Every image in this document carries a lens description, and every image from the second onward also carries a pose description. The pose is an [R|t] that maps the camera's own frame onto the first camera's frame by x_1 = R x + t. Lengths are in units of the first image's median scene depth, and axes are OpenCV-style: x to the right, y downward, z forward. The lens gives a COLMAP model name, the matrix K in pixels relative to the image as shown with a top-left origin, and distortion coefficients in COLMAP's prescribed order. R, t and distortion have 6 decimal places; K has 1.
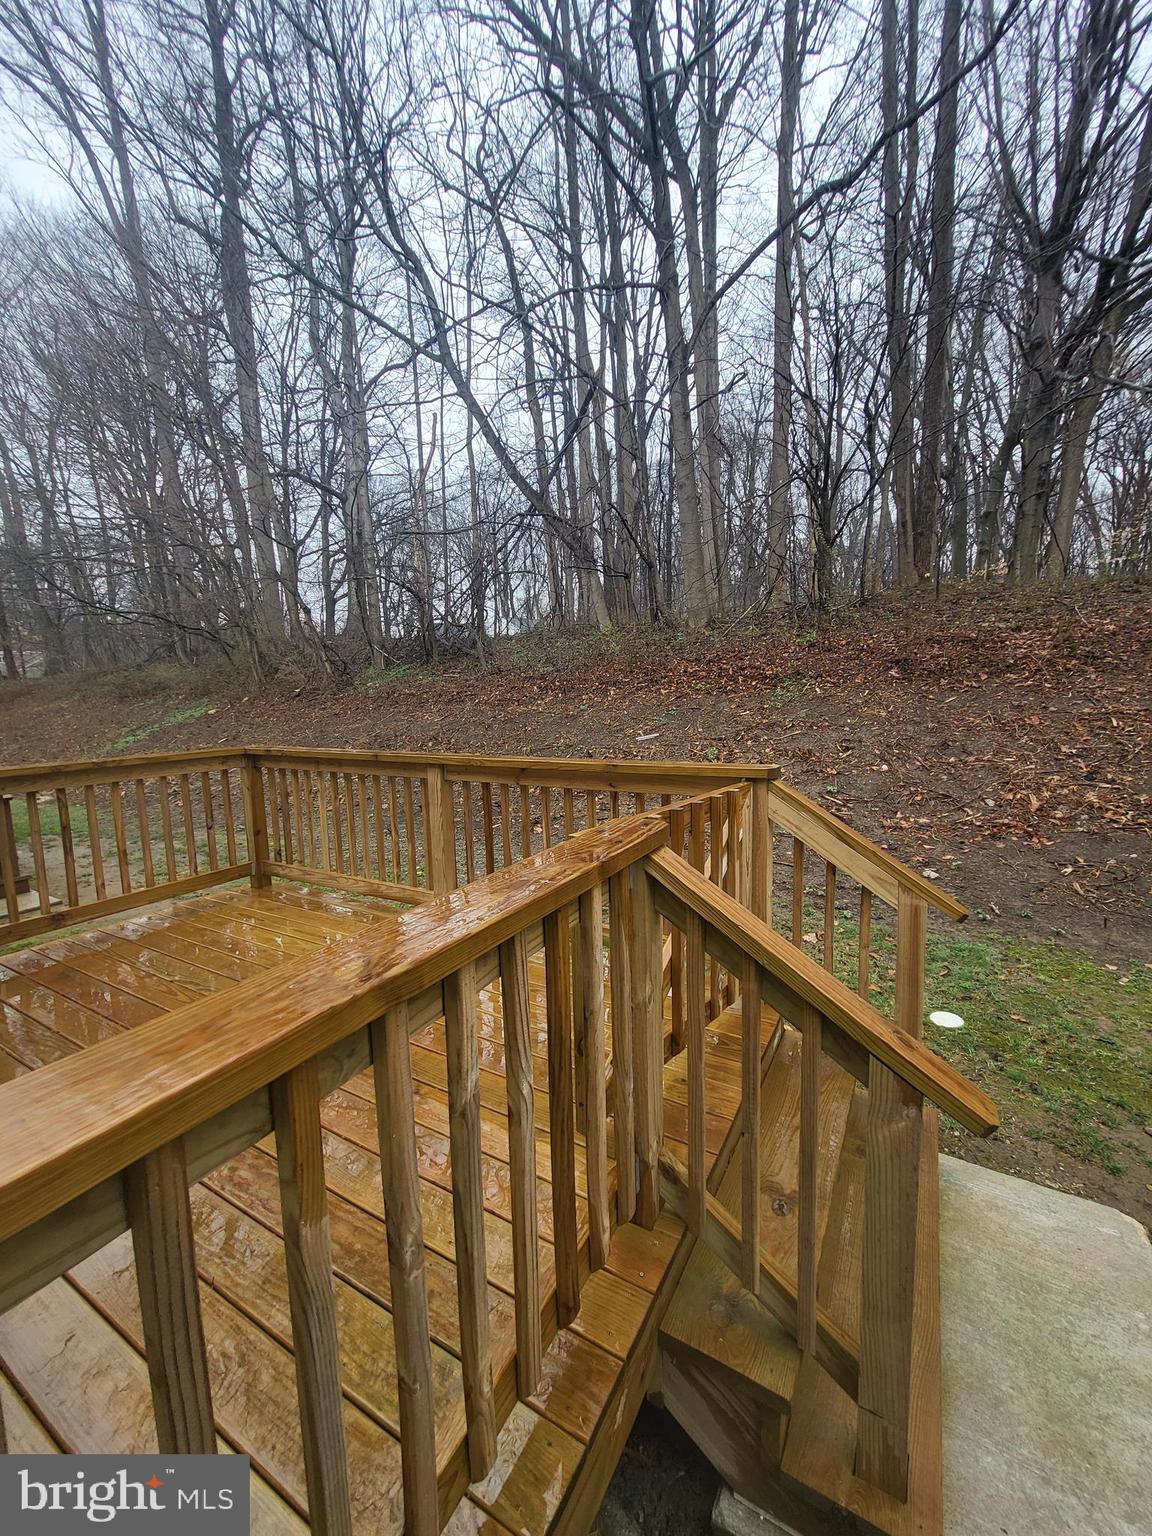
lens RADIAL K [[606.1, 0, 576.0], [0, 606.1, 768.0], [0, 0, 1]] dist [0.005768, -0.003042]
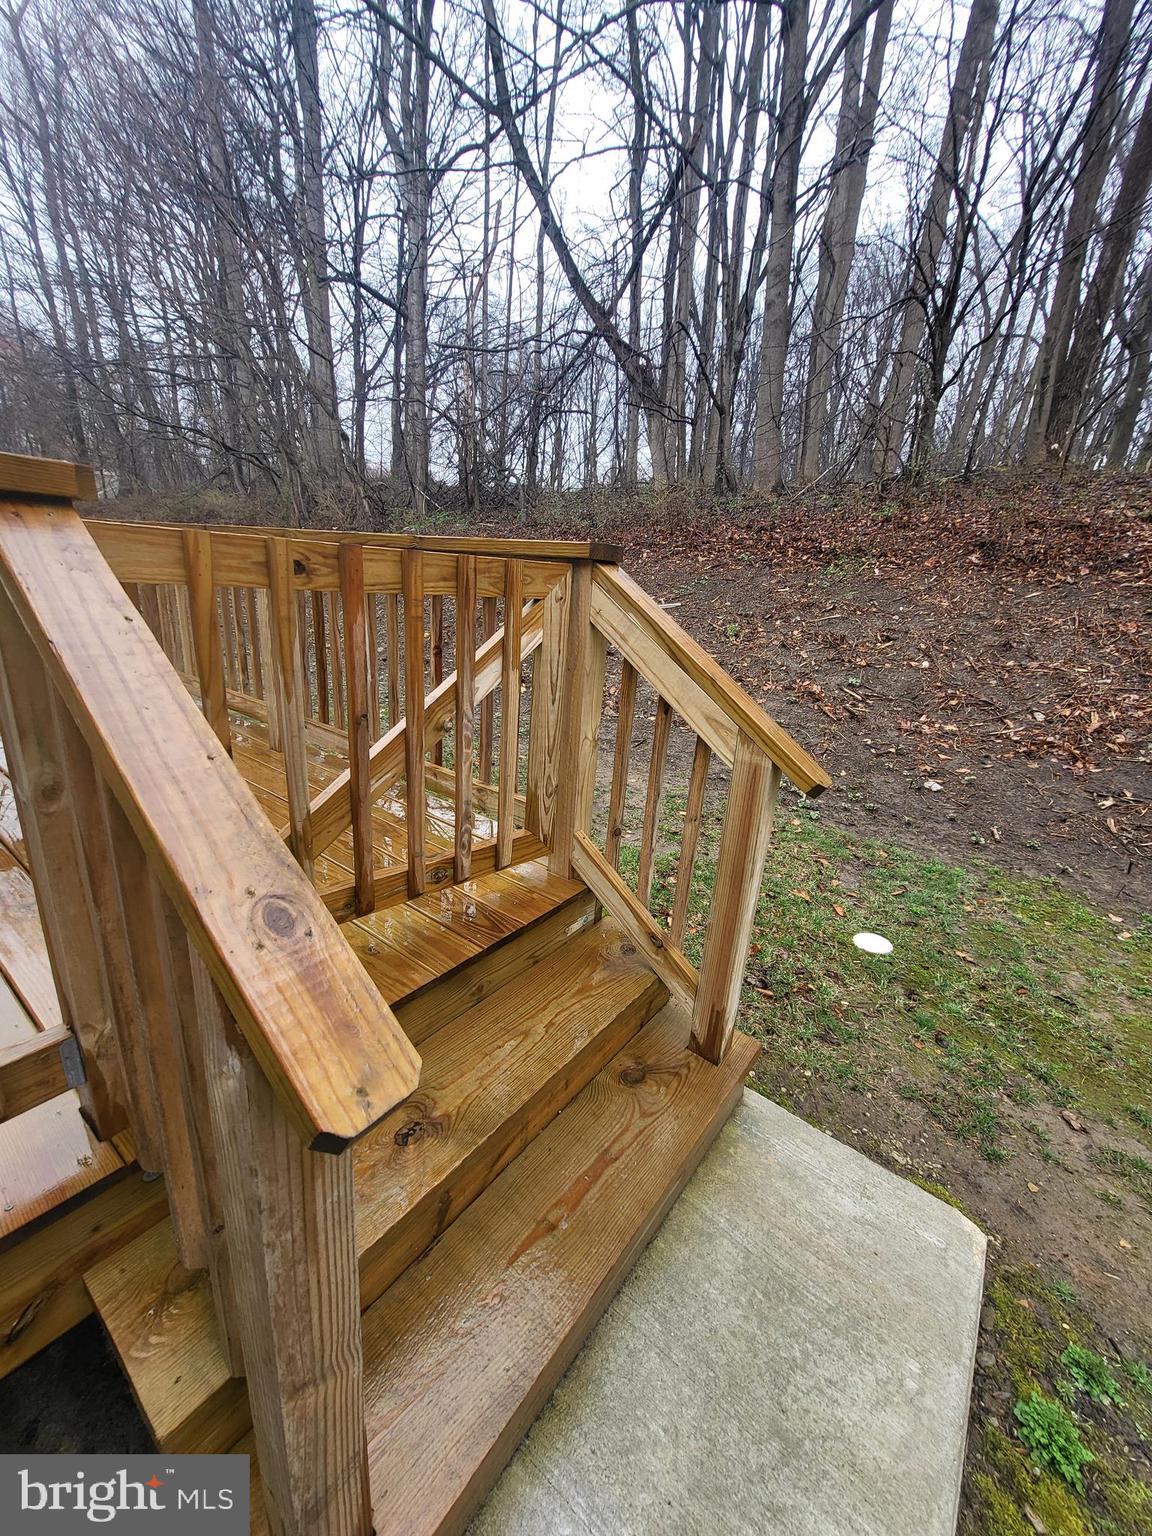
lens RADIAL K [[606.1, 0, 576.0], [0, 606.1, 768.0], [0, 0, 1]] dist [0.005768, -0.003042]
pose [[0.986837, 0.136028, -0.087461, 0.142829], [-0.117614, 0.974875, 0.189170, 0.042899], [0.110996, -0.176394, 0.978041, 0.111015]]
